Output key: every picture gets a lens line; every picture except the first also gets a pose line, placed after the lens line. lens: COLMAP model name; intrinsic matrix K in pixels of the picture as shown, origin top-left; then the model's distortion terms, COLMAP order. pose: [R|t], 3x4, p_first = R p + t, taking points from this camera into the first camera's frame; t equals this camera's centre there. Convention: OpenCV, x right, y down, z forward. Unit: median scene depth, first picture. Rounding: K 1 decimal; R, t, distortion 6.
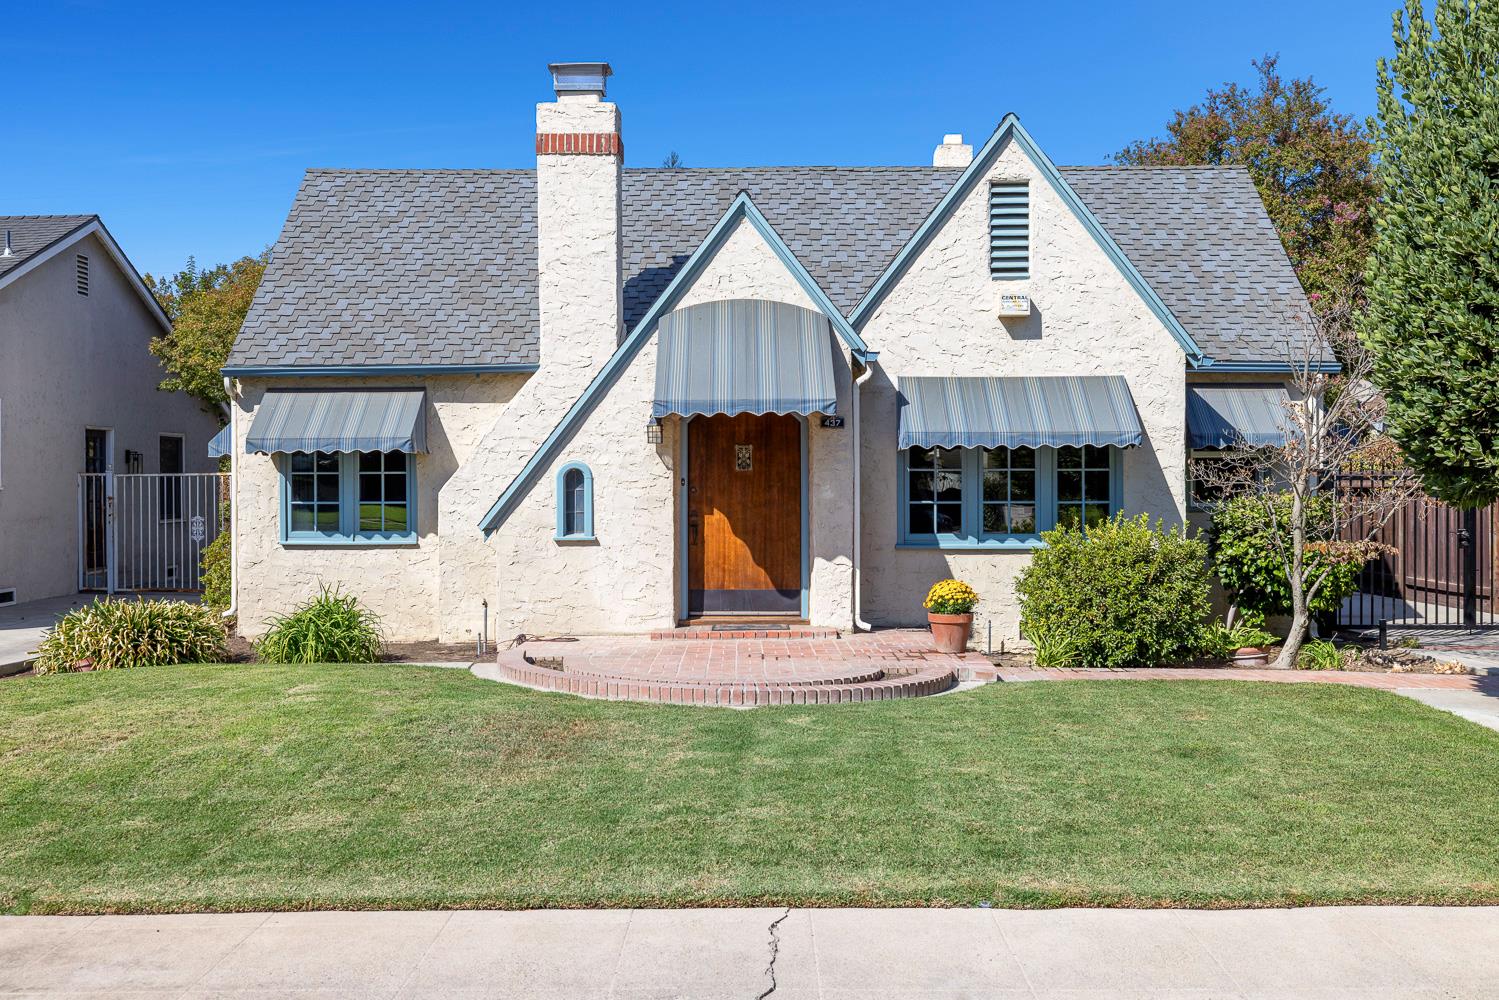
lens RADIAL K [[1366.4, 0, 750.2], [0, 1366.4, 497.3], [0, 0, 1]] dist [0.000318, 0.009181]
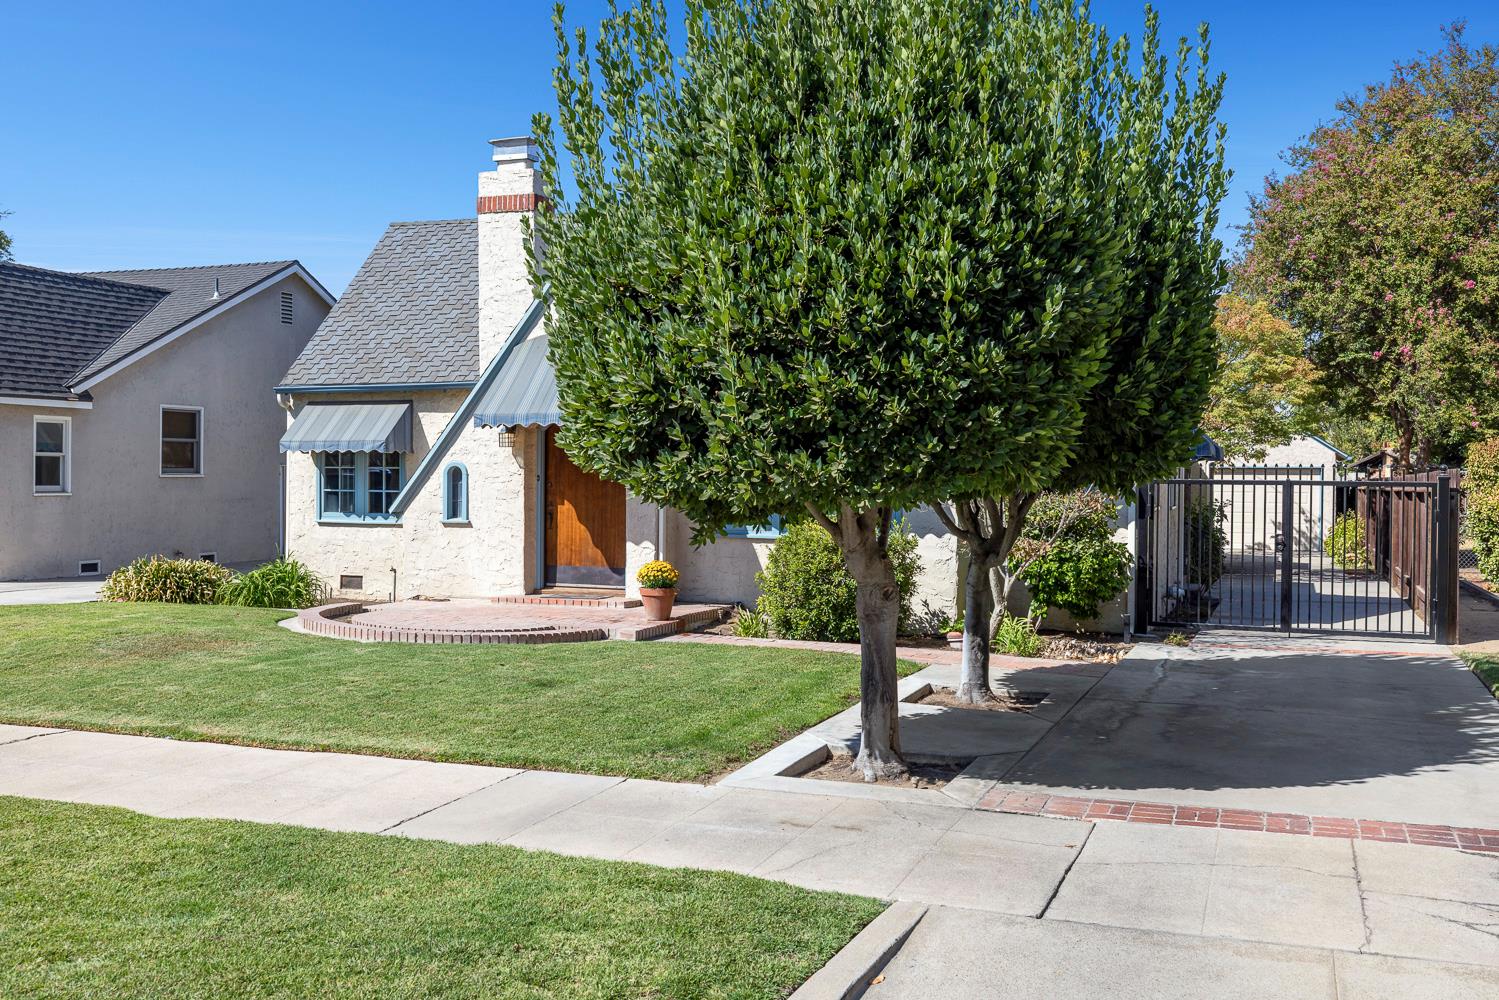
lens RADIAL K [[1437.7, 0, 749.5], [0, 1437.7, 500.0], [0, 0, 1]] dist [-0.006470, 0.000513]
pose [[0.938982, 0.017759, -0.343509, 0.563647], [-0.015067, 0.999831, 0.010506, -0.007726], [0.343637, -0.004689, 0.939091, -0.156352]]
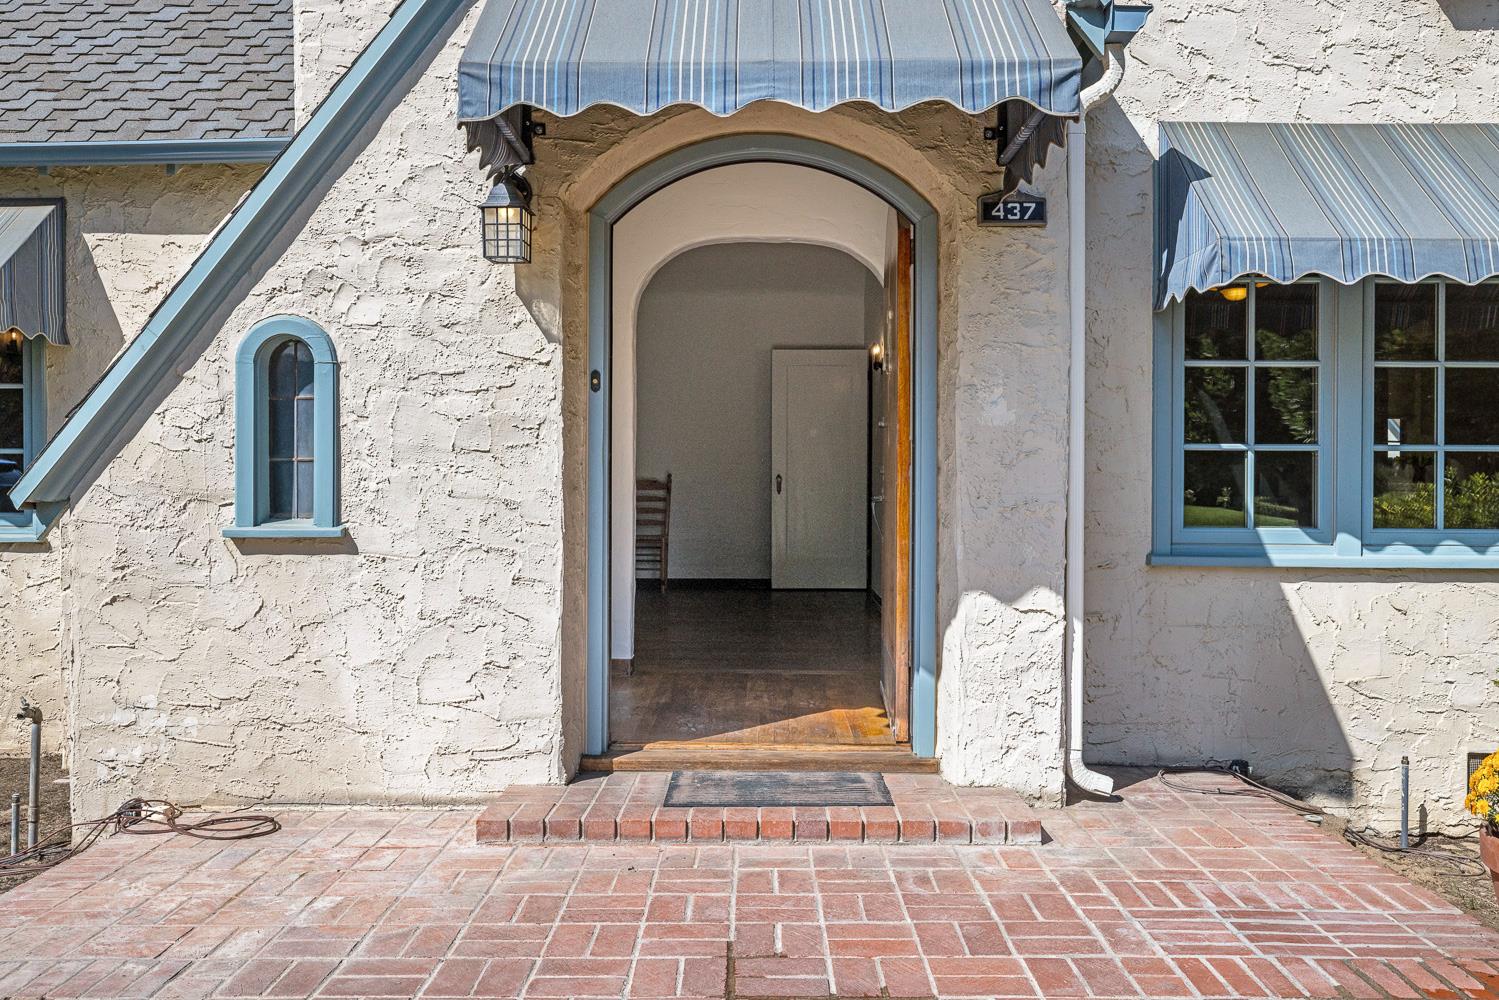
lens RADIAL K [[1199.5, 0, 749.5], [0, 1199.5, 500.0], [0, 0, 1]] dist [0.001701, 0.000703]
pose [[0.999927, 0.007675, -0.009328, -0.004317], [-0.007658, 0.999969, 0.001845, 0.019351], [0.009342, -0.001774, 0.999955, 0.658358]]
